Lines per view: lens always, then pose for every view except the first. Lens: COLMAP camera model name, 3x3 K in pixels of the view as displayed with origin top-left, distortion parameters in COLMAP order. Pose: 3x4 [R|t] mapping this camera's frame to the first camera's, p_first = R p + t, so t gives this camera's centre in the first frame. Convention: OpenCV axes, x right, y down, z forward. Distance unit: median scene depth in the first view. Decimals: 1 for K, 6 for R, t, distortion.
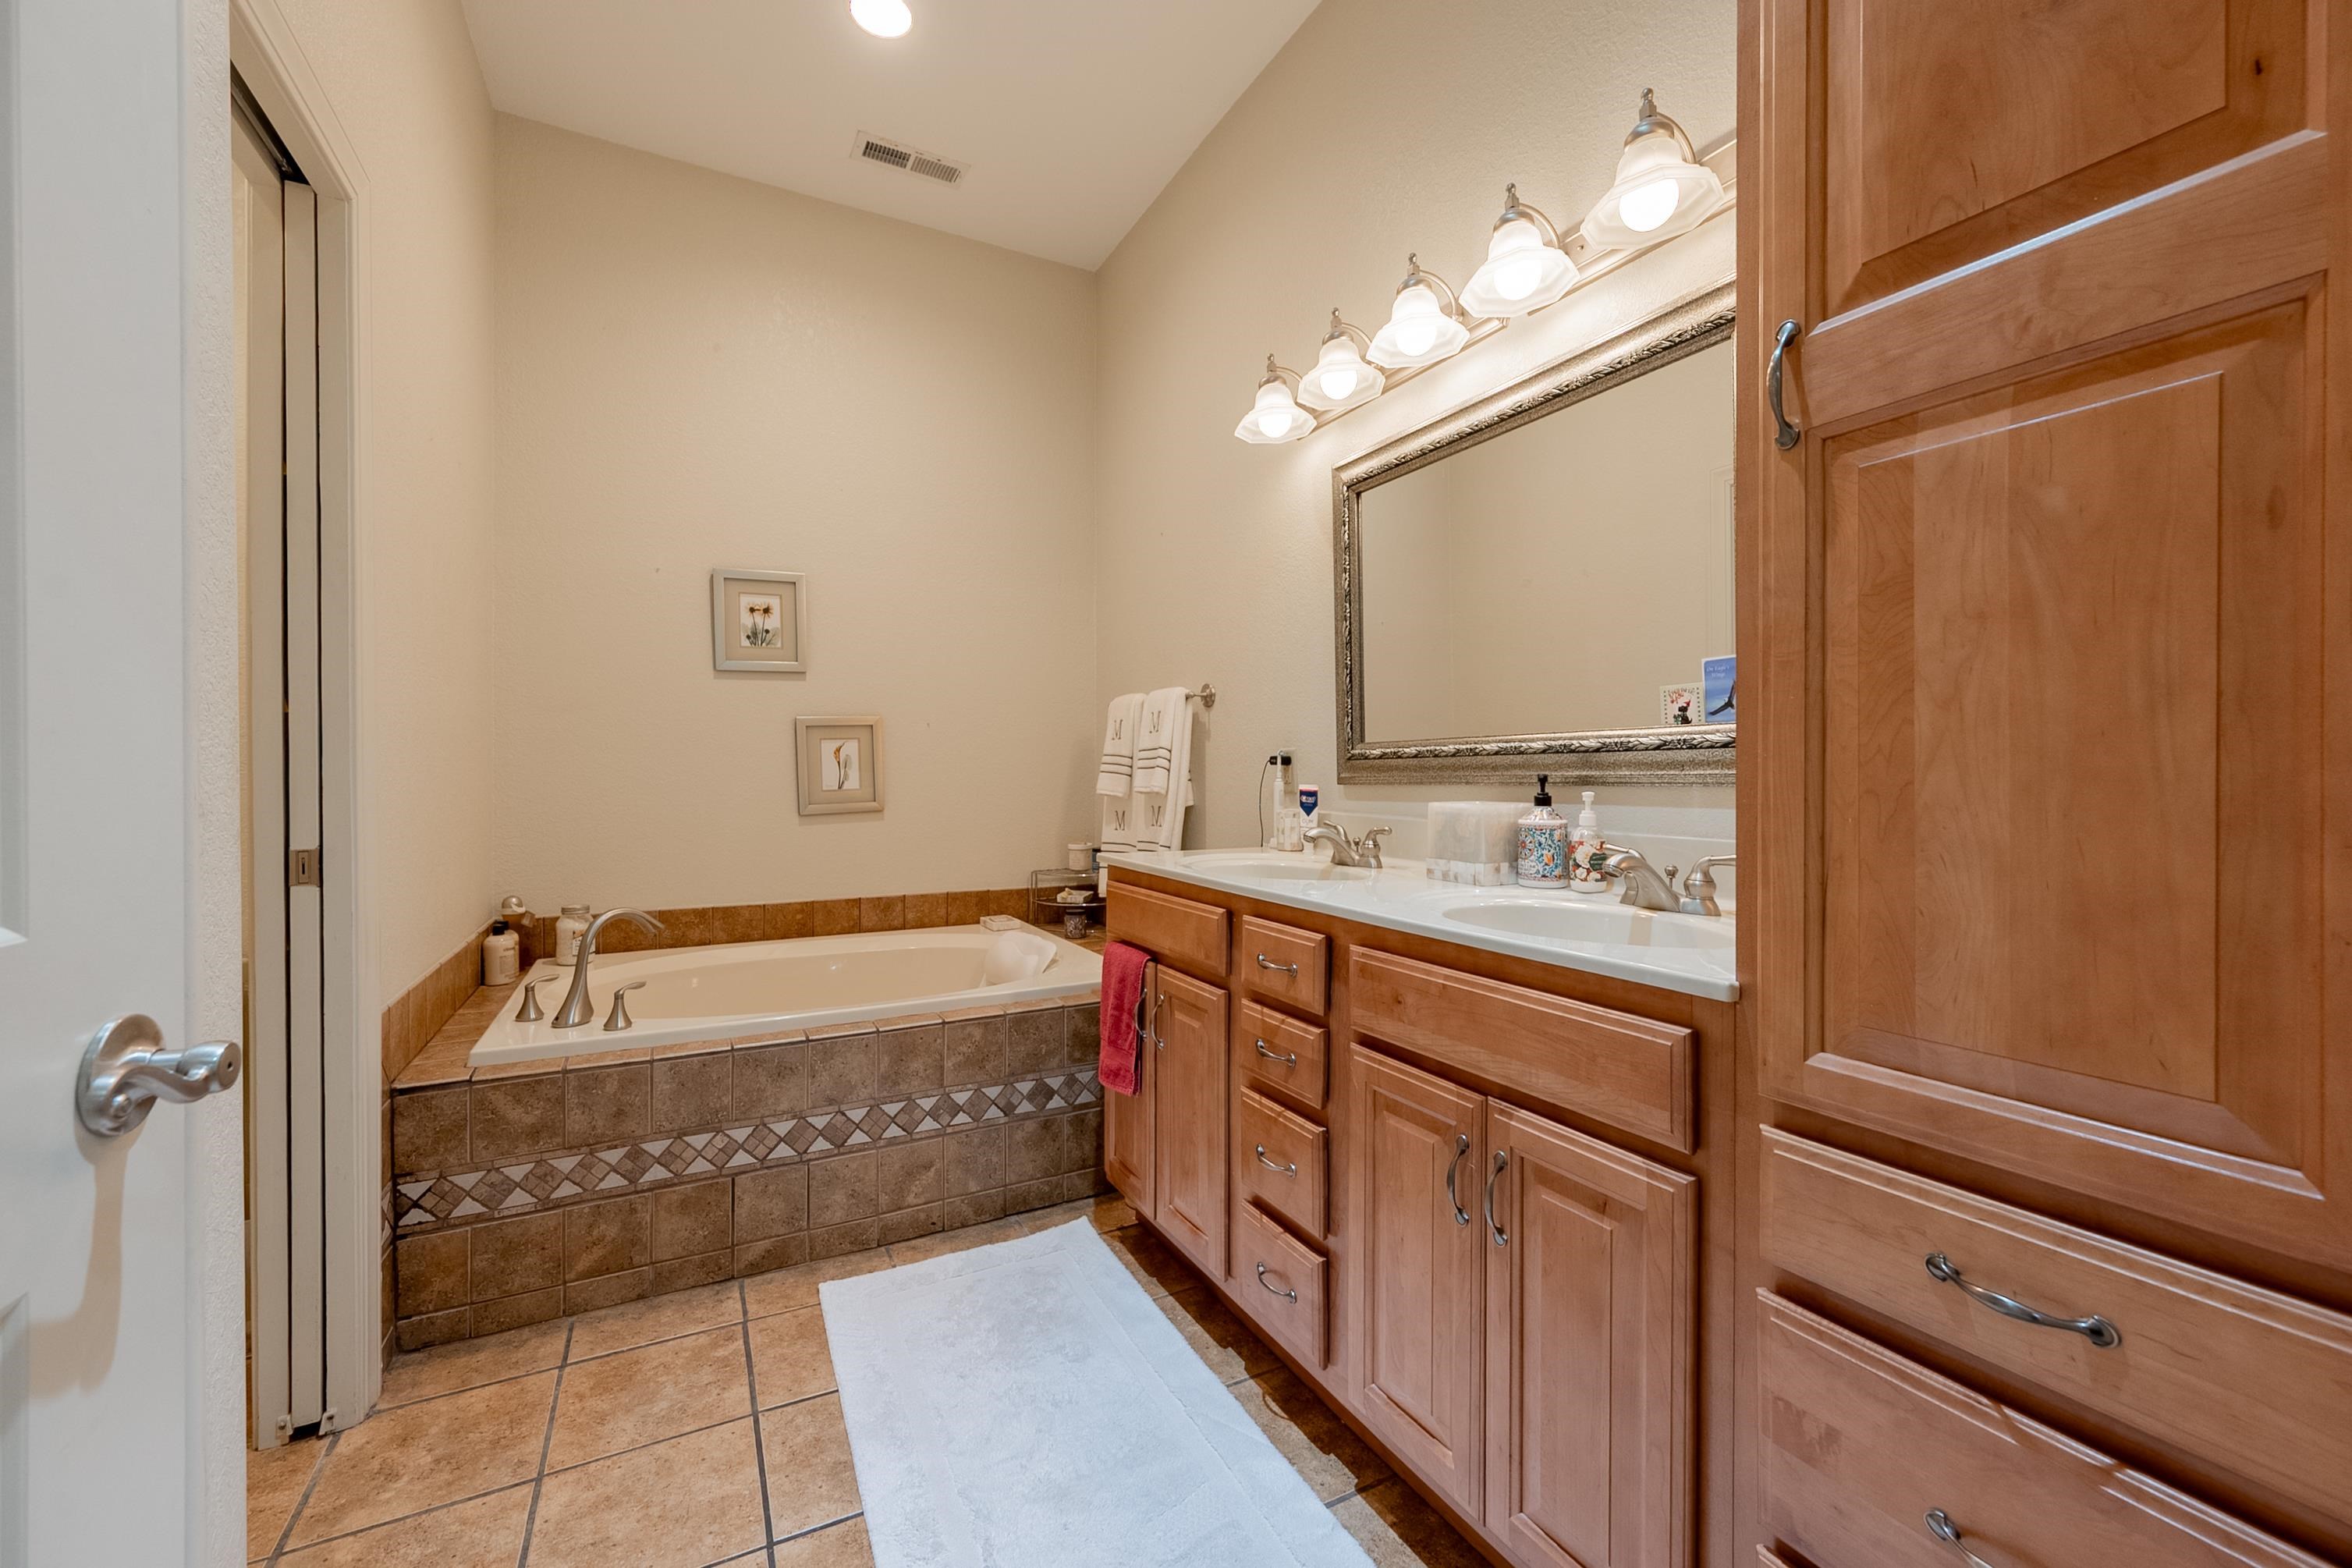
lens RADIAL K [[947.1, 0, 1187.5], [0, 947.1, 797.8], [0, 0, 1]] dist [-0.000312, 0.000665]
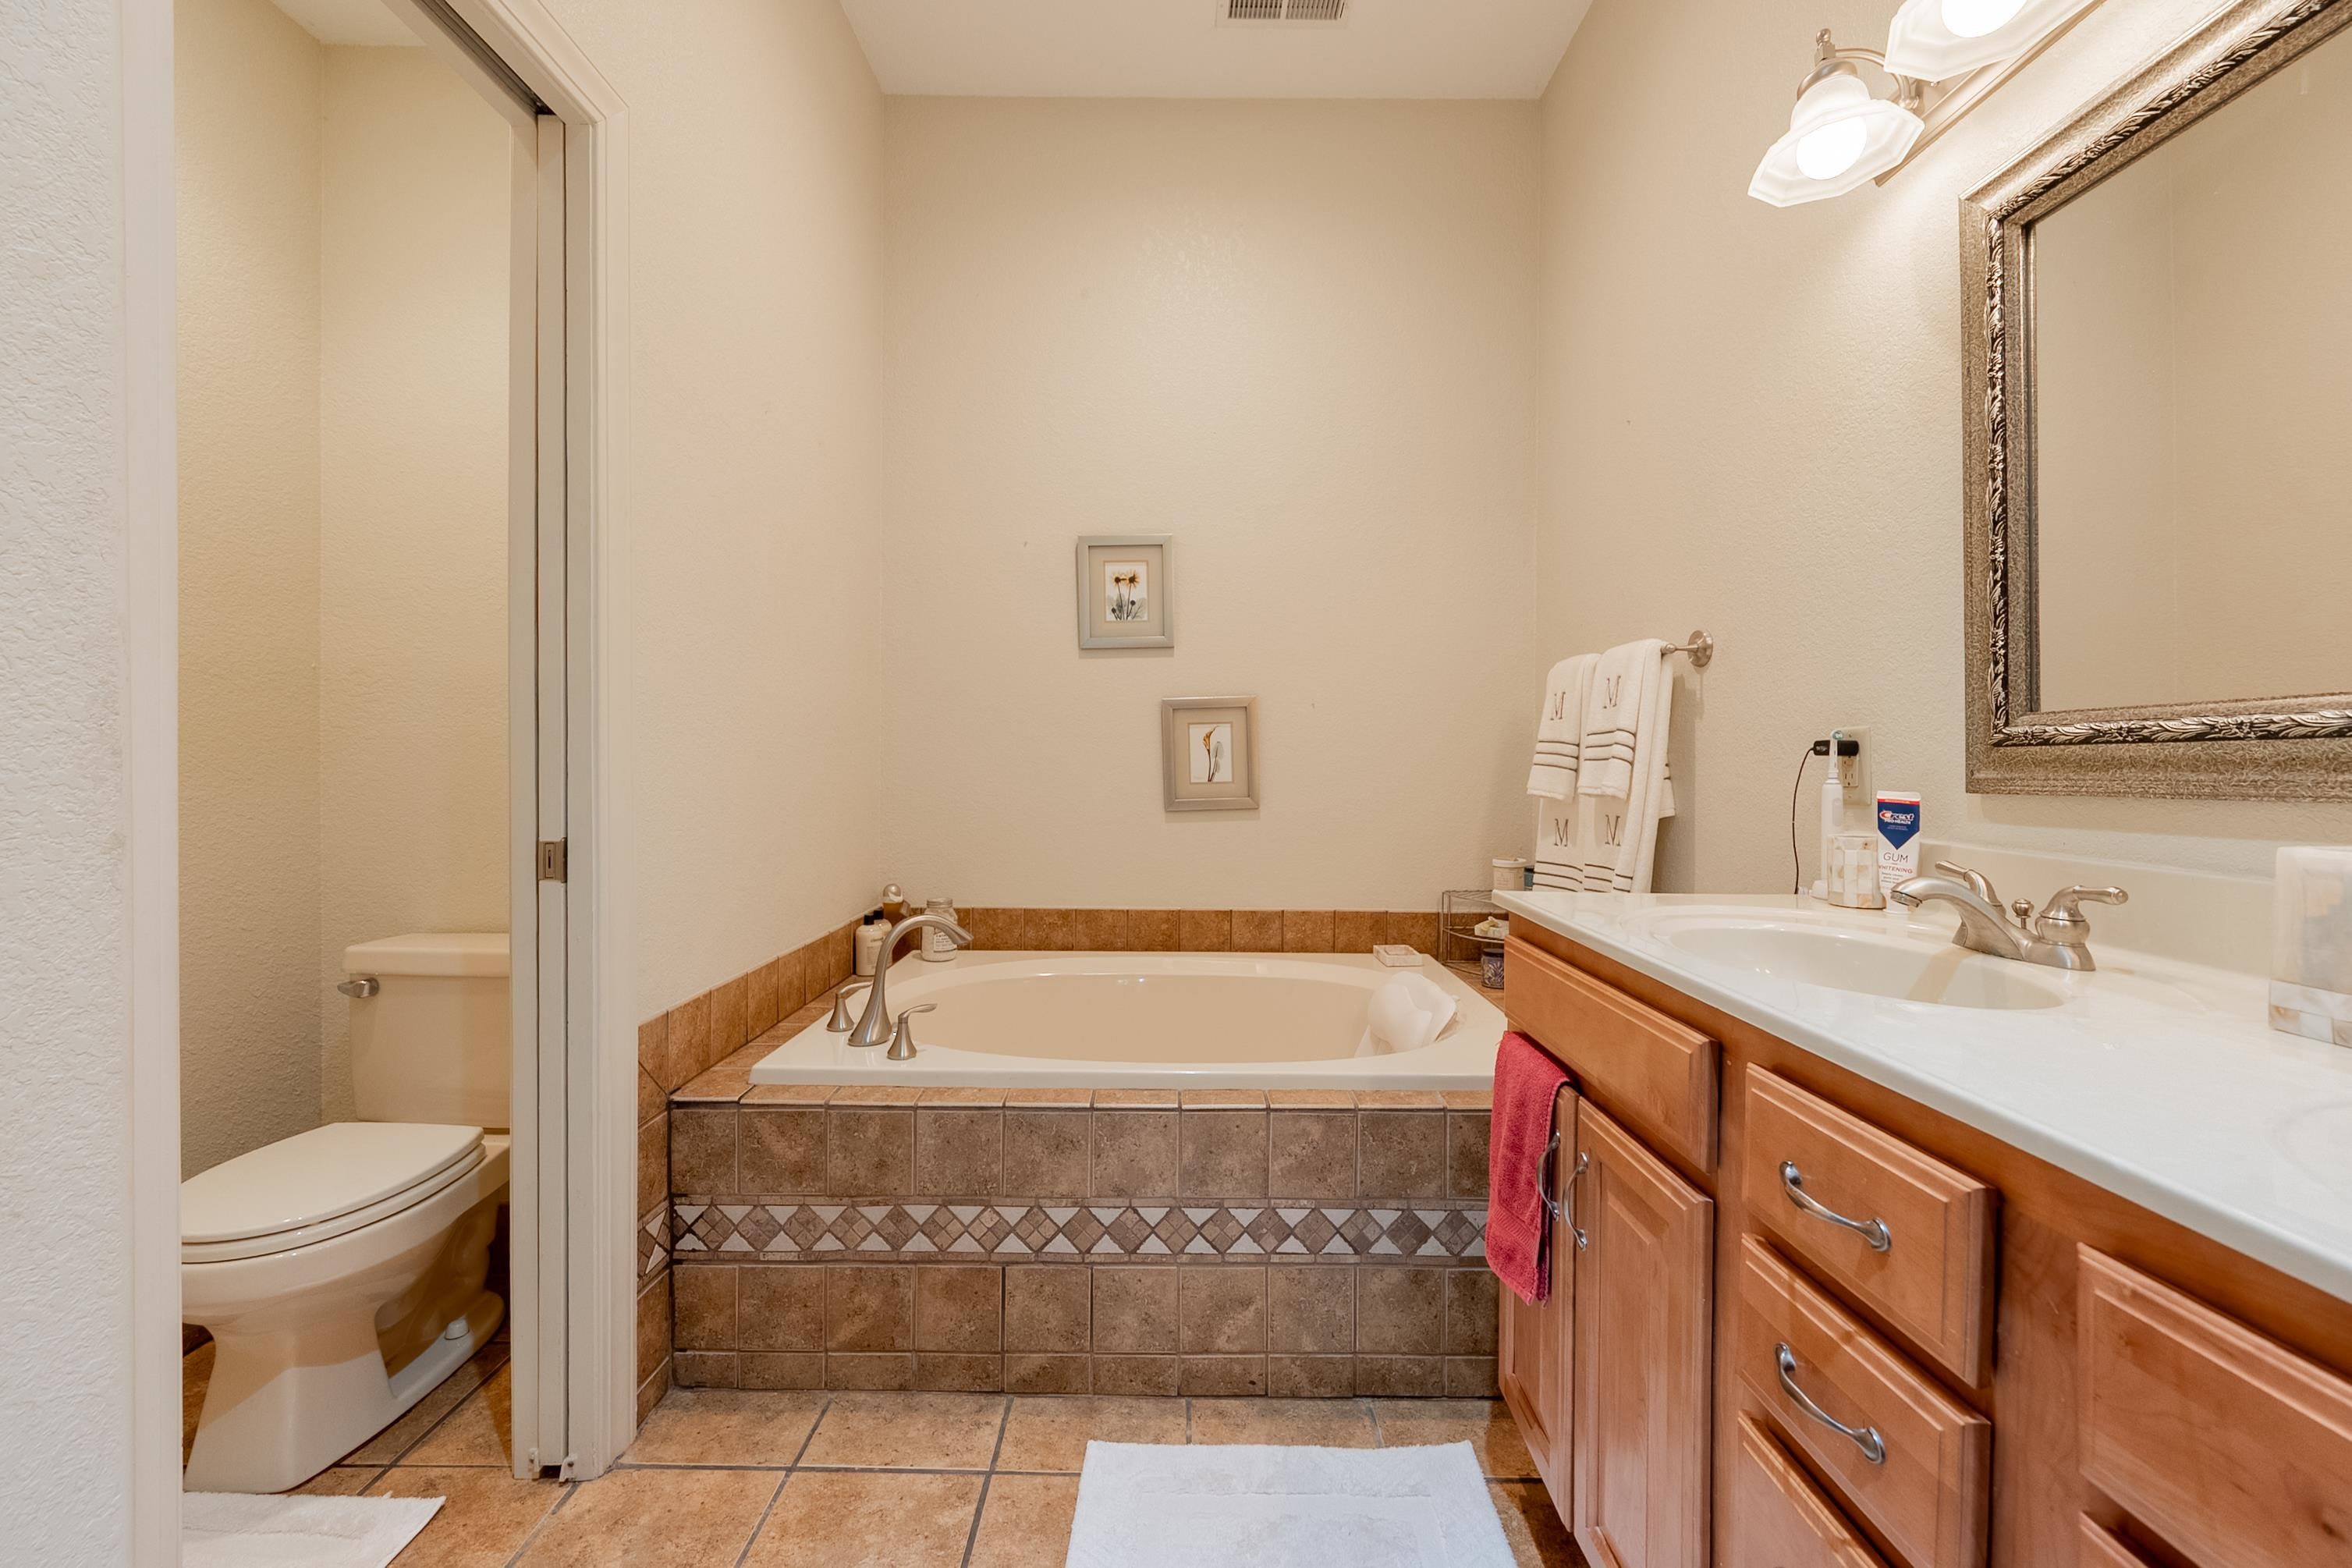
lens RADIAL K [[947.1, 0, 1172.0], [0, 947.1, 766.9], [0, 0, 1]] dist [-0.000312, 0.000665]
pose [[0.874502, 0.010437, -0.484910, 0.025594], [-0.021366, 0.999627, -0.017018, -0.009728], [0.484552, 0.025243, 0.874398, 0.316572]]
